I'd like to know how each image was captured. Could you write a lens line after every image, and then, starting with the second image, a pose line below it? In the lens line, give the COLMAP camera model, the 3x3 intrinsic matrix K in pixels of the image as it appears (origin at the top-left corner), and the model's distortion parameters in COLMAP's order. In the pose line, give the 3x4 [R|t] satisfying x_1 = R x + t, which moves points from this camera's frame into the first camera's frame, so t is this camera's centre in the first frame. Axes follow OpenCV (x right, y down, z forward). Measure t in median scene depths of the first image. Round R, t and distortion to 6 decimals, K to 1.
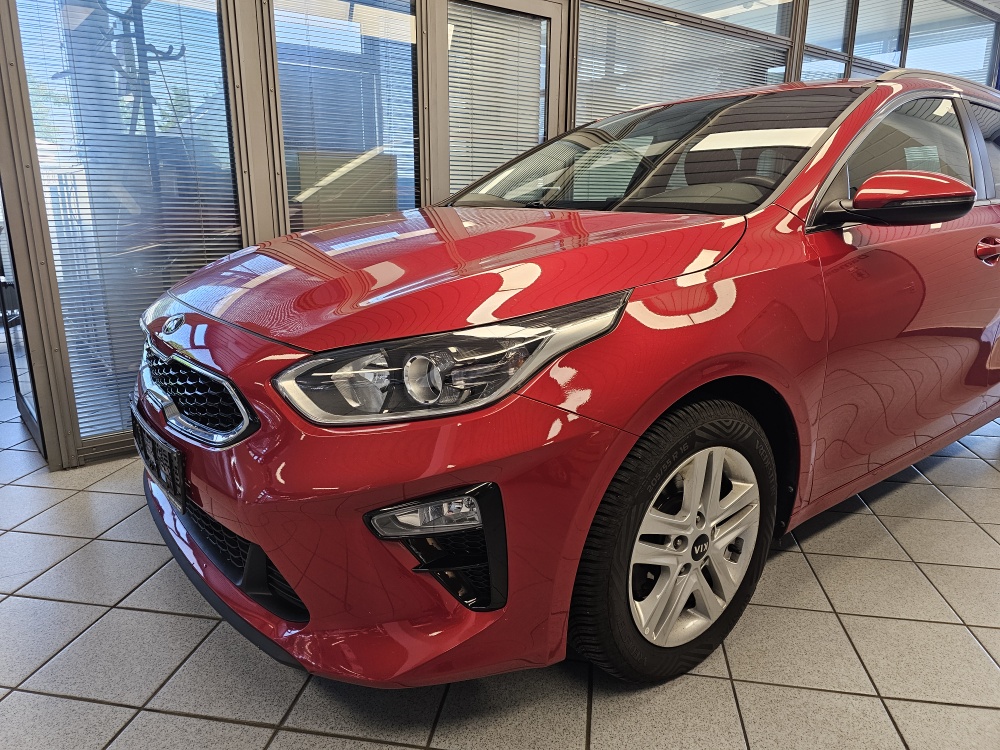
lens RADIAL K [[688.2, 0, 465.4], [0, 688.2, 394.5], [0, 0, 1]] dist [-0.007106, -0.002455]
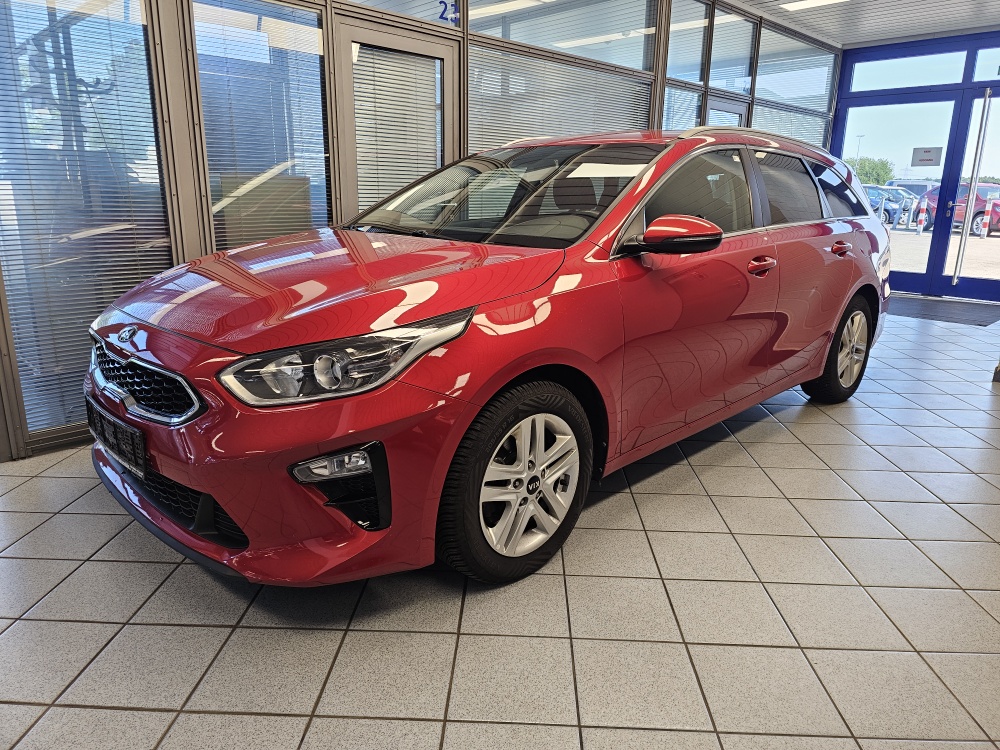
lens RADIAL K [[687.4, 0, 495.3], [0, 687.4, 376.5], [0, 0, 1]] dist [0.015428, -0.031033]
pose [[0.988836, -0.027510, 0.146449, 0.062655], [0.029238, 0.999526, -0.009666, 0.009754], [-0.146114, 0.013840, 0.989171, -0.394143]]
